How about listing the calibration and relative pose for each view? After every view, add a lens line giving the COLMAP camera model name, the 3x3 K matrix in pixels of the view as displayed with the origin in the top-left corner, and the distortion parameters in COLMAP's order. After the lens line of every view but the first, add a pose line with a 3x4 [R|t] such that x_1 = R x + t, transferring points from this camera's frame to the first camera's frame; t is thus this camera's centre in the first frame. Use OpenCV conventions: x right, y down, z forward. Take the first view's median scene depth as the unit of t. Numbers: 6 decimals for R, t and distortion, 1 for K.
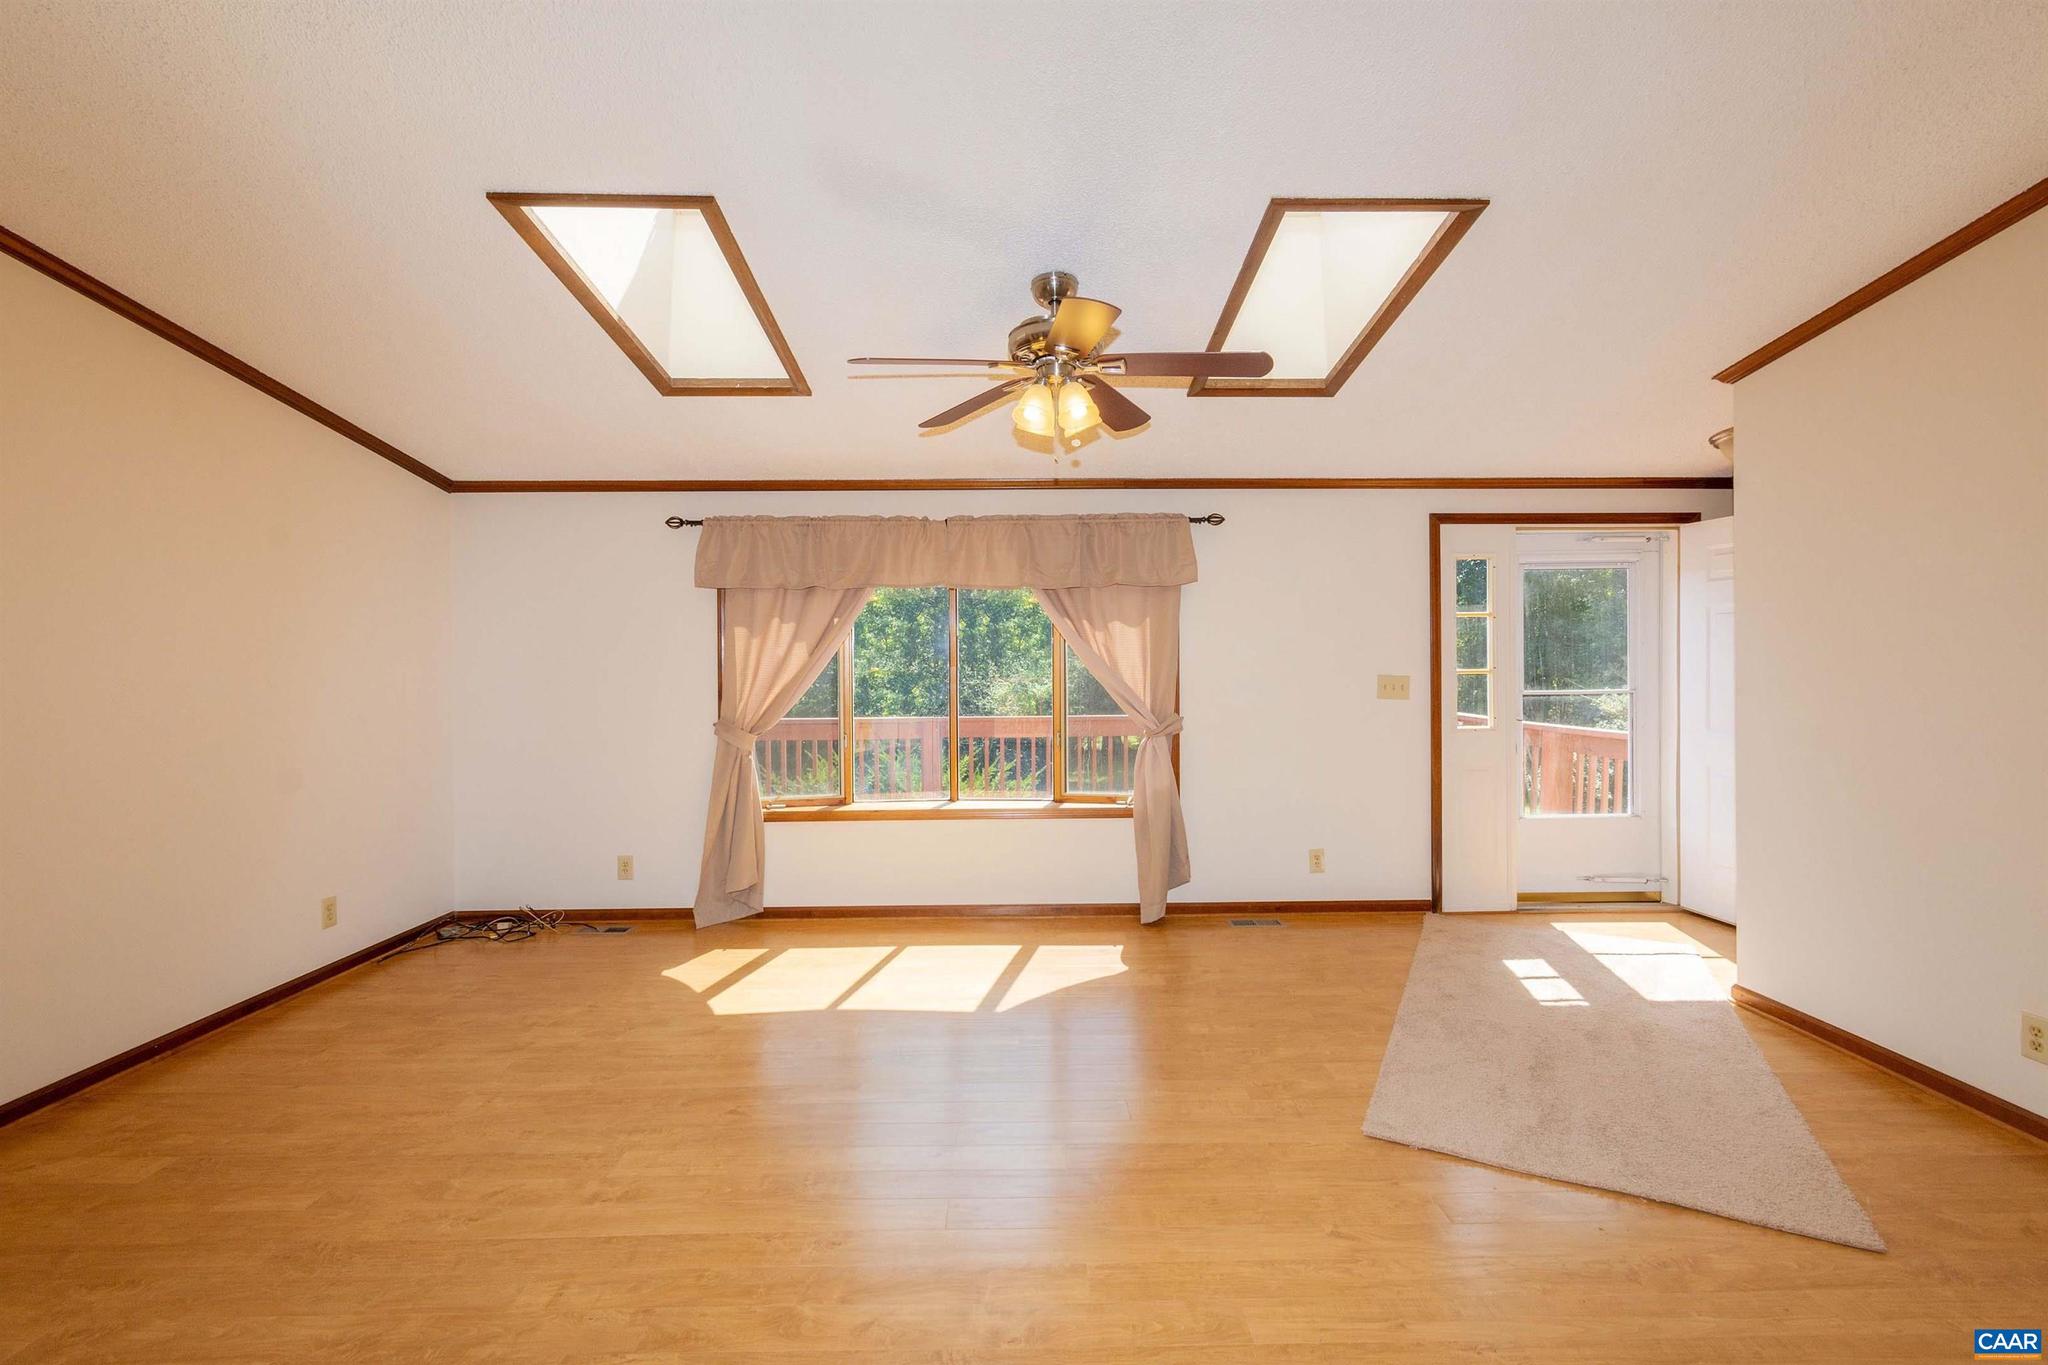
lens RADIAL K [[904.8, 0, 1035.5], [0, 904.8, 679.7], [0, 0, 1]] dist [-0.003854, -0.001275]
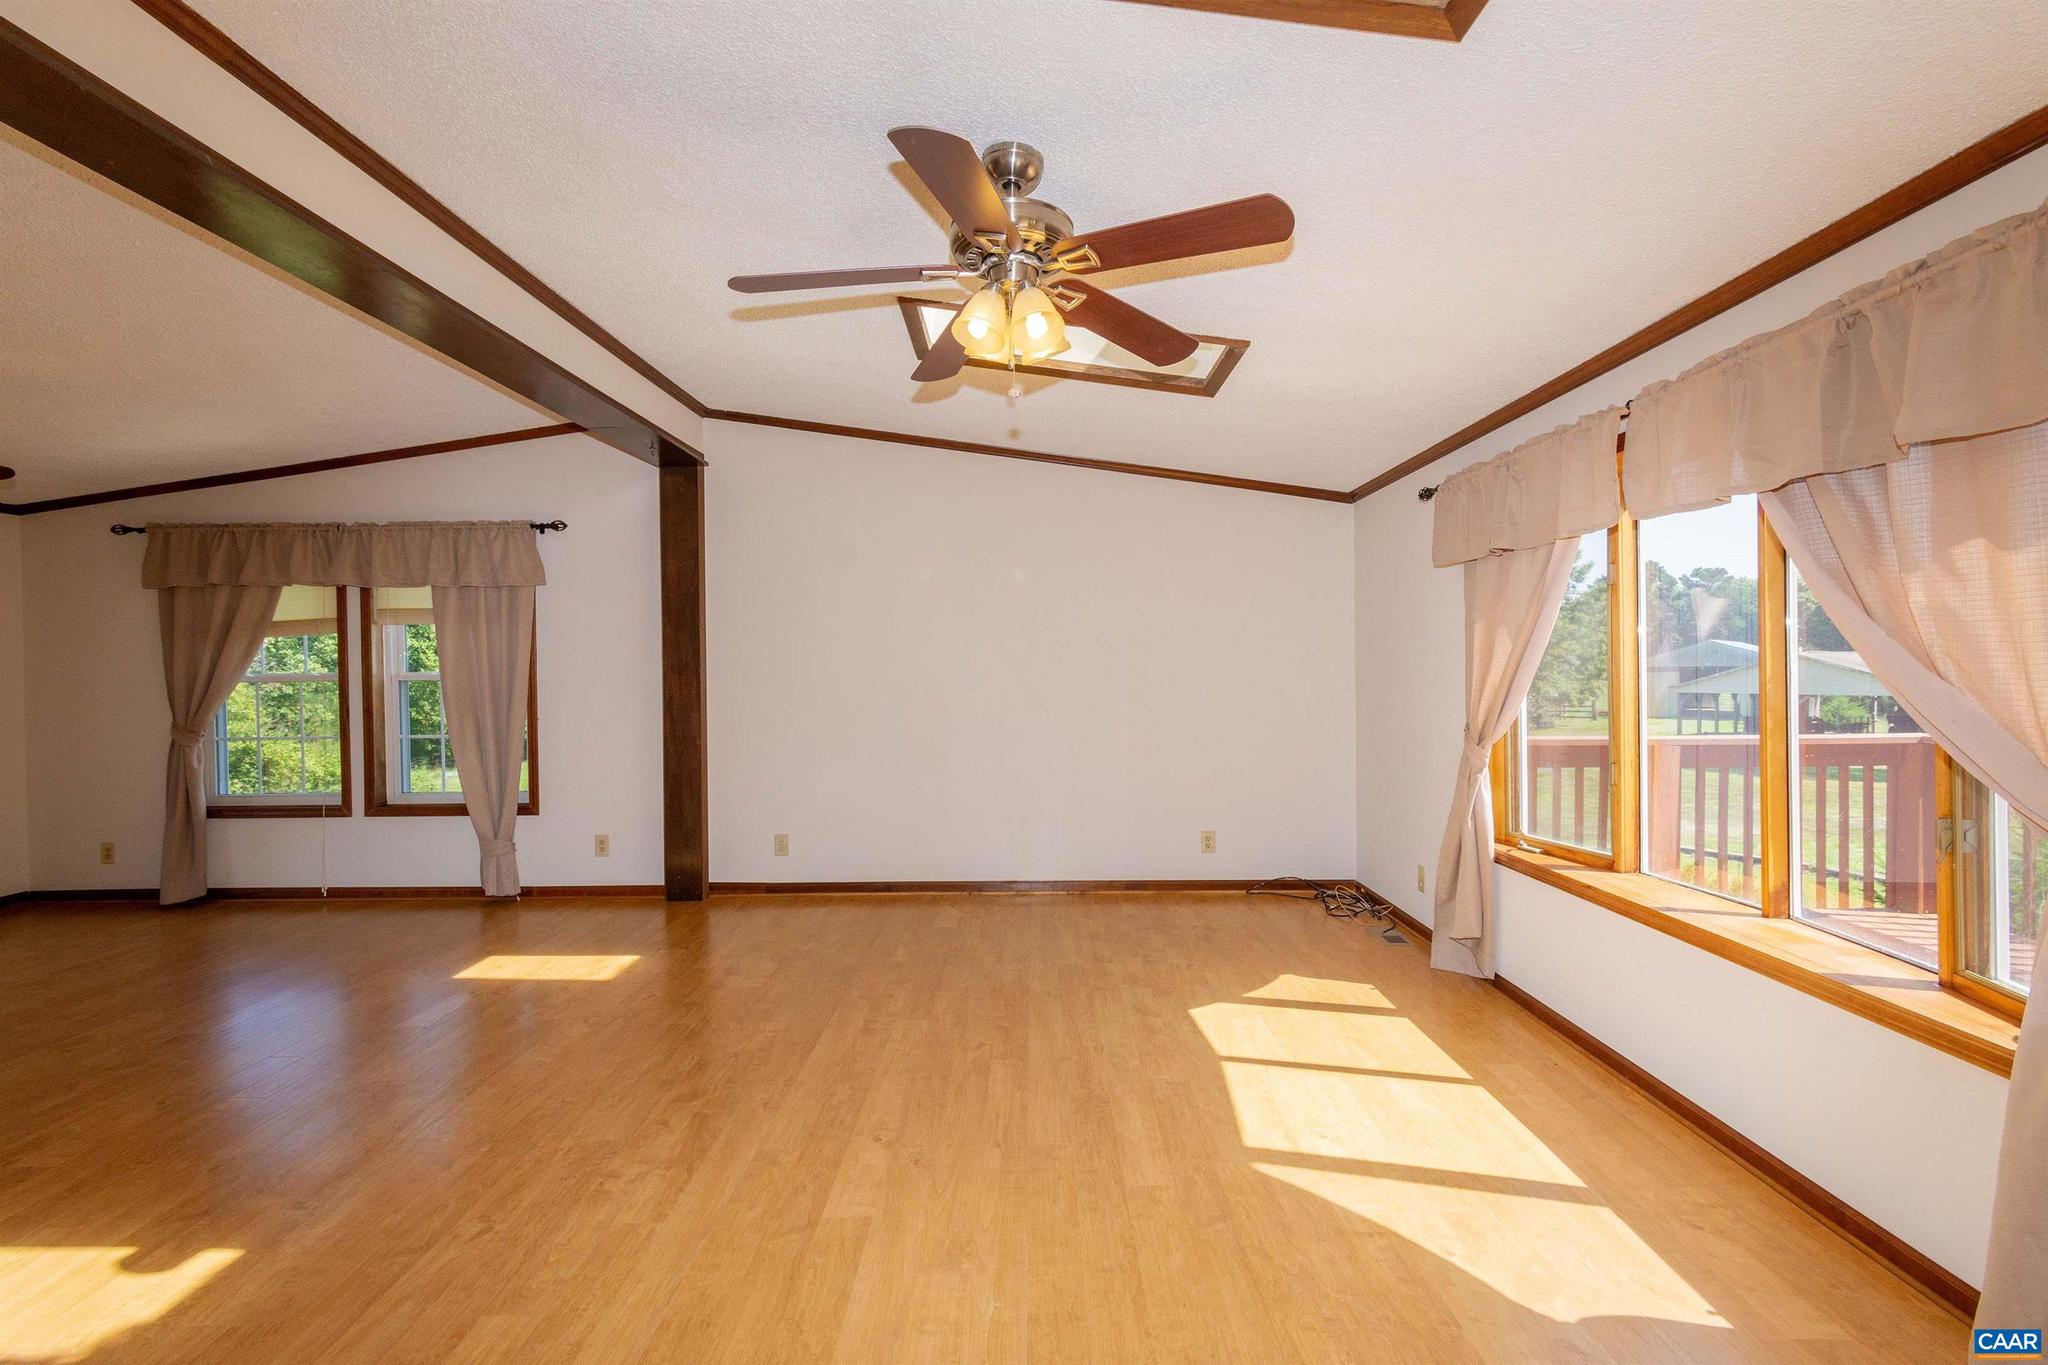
lens RADIAL K [[904.8, 0, 1023.0], [0, 904.8, 683.1], [0, 0, 1]] dist [-0.003854, -0.001275]
pose [[-0.028628, 0.025606, -0.999262, 0.632720], [-0.009380, 0.999621, 0.025884, -0.014706], [0.999546, 0.010114, -0.028377, 0.834896]]
